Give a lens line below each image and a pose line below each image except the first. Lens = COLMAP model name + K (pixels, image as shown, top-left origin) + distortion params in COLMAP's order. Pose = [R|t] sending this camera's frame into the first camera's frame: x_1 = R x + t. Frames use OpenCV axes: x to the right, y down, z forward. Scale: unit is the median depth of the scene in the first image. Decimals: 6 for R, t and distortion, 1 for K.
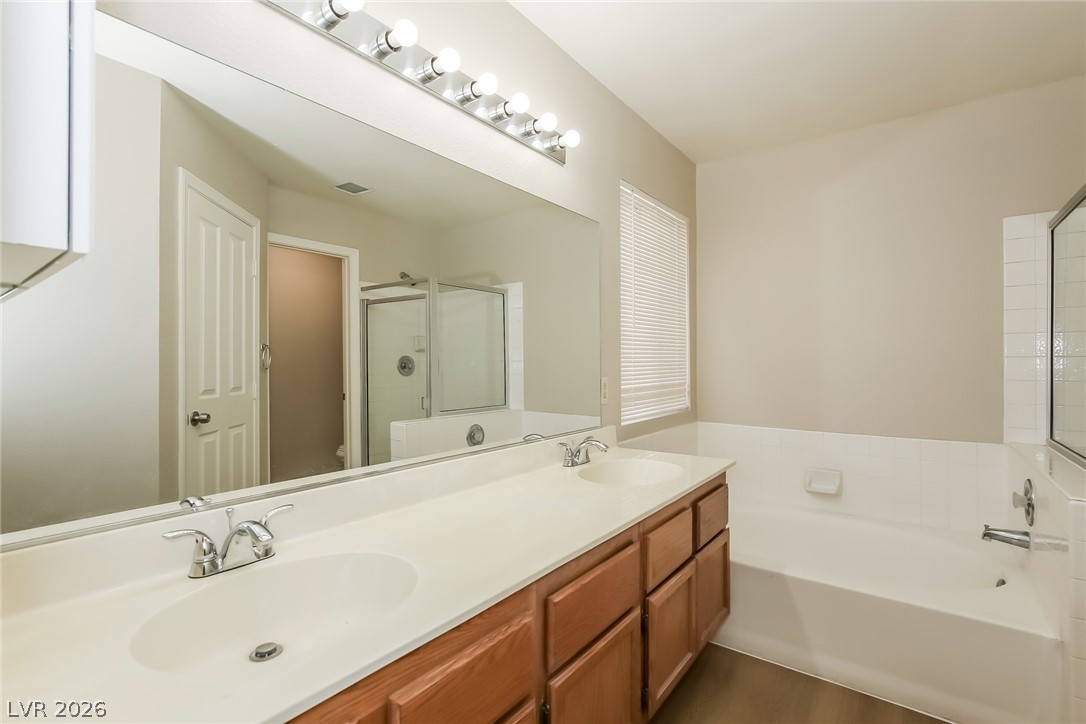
lens RADIAL K [[488.1, 0, 543.0], [0, 488.1, 362.0], [0, 0, 1]] dist [-0.001553, 0.000315]
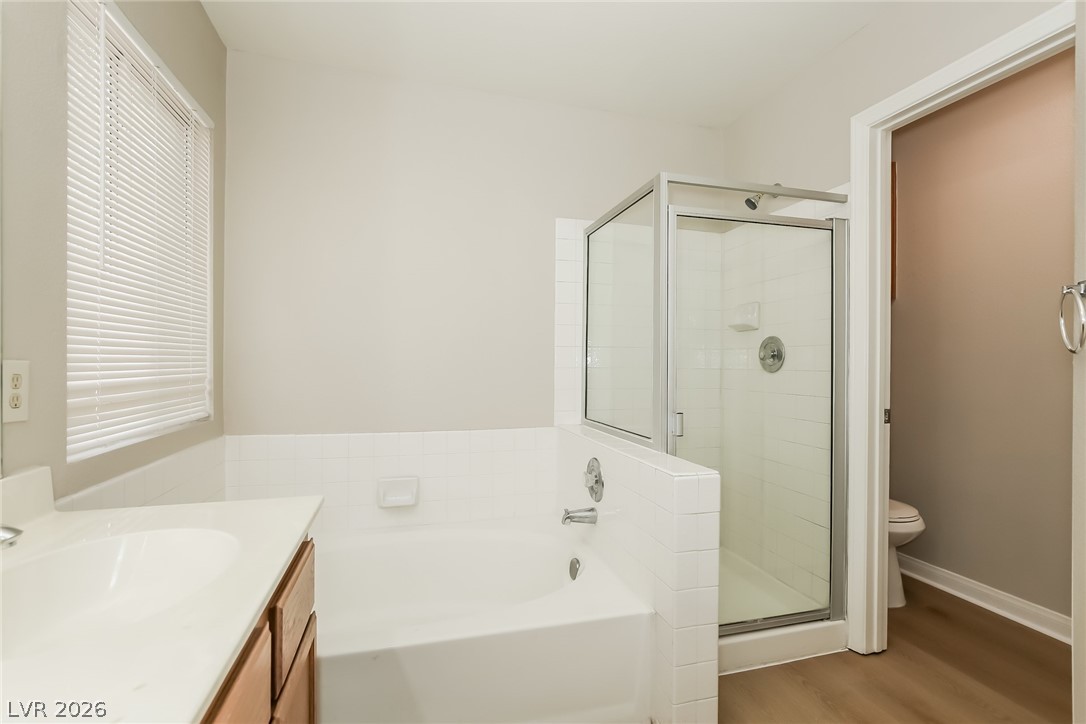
lens RADIAL K [[488.1, 0, 543.0], [0, 488.1, 362.0], [0, 0, 1]] dist [-0.001553, 0.000315]
pose [[0.593480, 0.011683, 0.804764, 0.050975], [-0.009366, 0.999927, -0.007610, 0.029349], [-0.804794, -0.003021, 0.593546, 0.334132]]
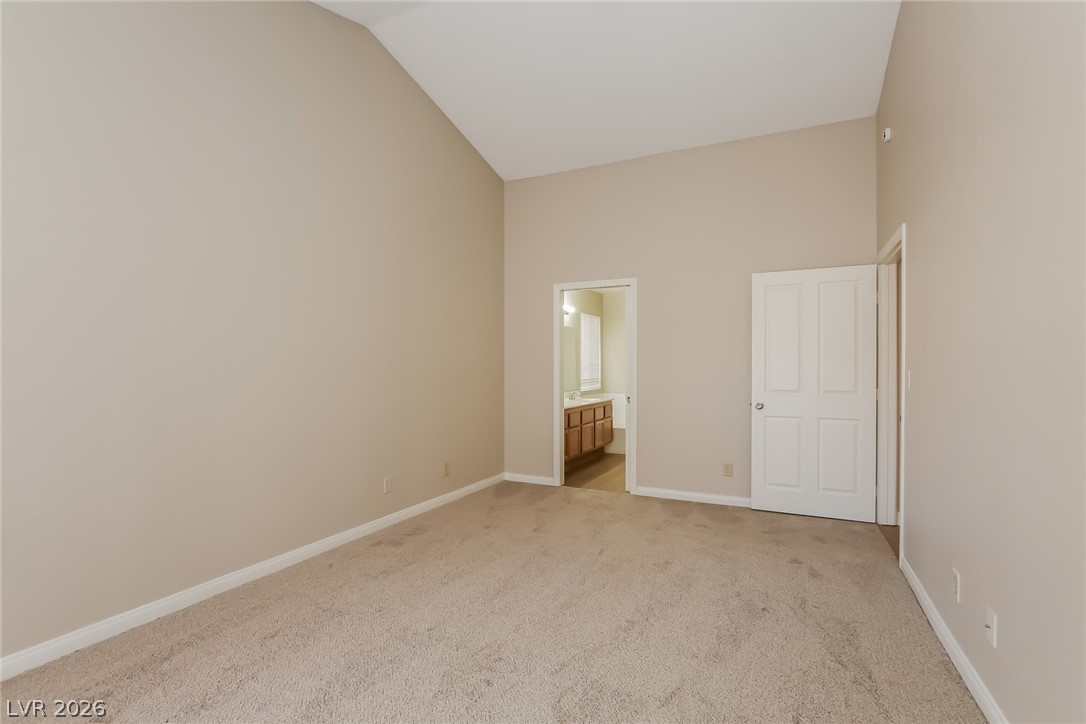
lens RADIAL K [[488.1, 0, 543.0], [0, 488.1, 362.0], [0, 0, 1]] dist [-0.001553, 0.000315]
pose [[0.979976, 0.015350, 0.198525, -0.736907], [-0.012324, 0.999788, -0.016471, -0.003632], [-0.198736, 0.013694, 0.979957, -2.120069]]
